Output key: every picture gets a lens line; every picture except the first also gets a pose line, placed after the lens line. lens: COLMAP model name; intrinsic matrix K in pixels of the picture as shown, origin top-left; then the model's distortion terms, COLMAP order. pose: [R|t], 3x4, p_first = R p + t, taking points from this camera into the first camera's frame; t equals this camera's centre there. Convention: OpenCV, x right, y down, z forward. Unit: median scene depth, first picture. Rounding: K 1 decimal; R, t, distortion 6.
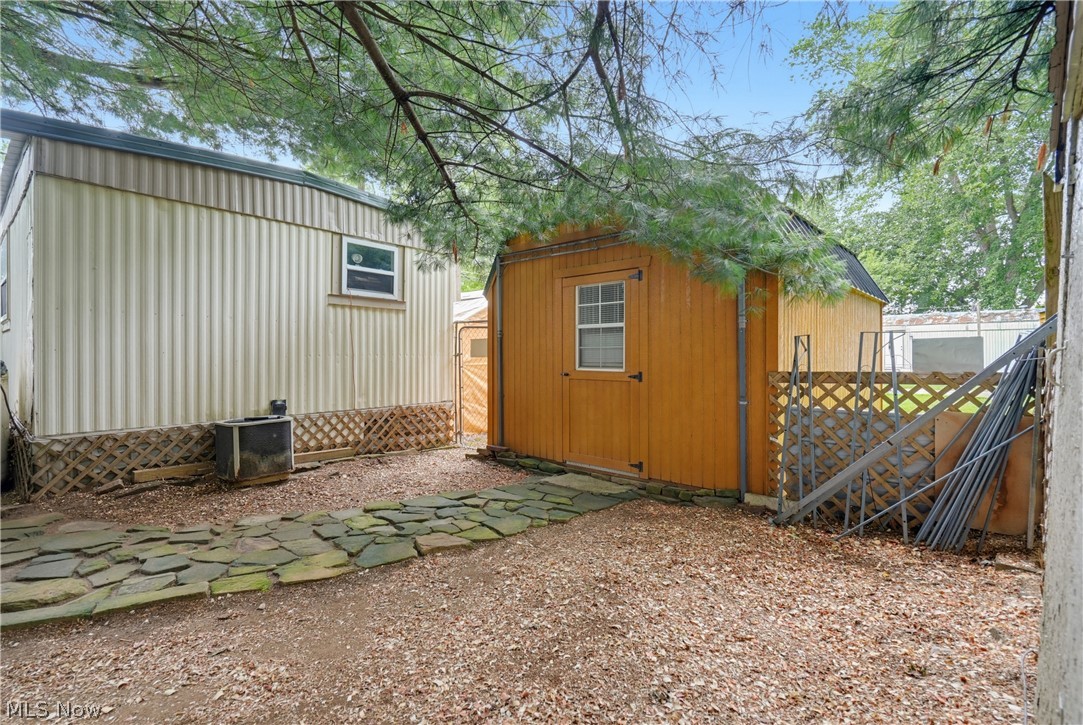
lens RADIAL K [[494.5, 0, 539.4], [0, 494.5, 342.2], [0, 0, 1]] dist [-0.000872, 0.001476]
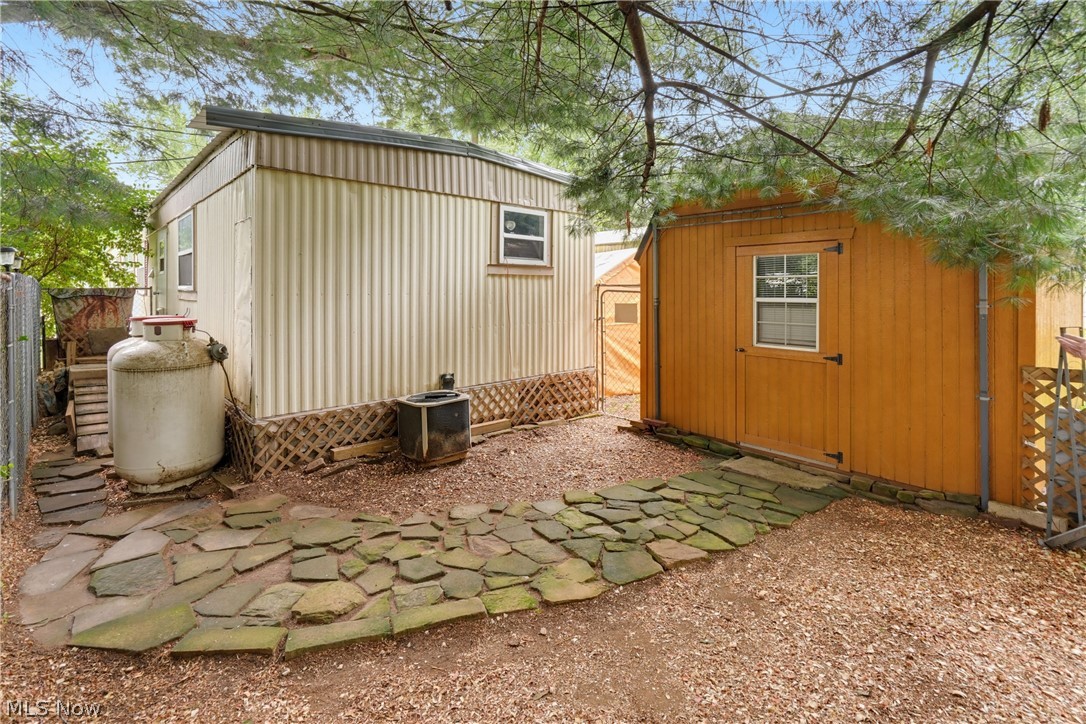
lens RADIAL K [[509.8, 0, 545.3], [0, 509.8, 277.1], [0, 0, 1]] dist [-0.000835, 0.000702]
pose [[0.993462, -0.002685, -0.114130, -0.259976], [0.003037, 0.999991, 0.002912, -0.098211], [0.114121, -0.003240, 0.993462, 0.003148]]
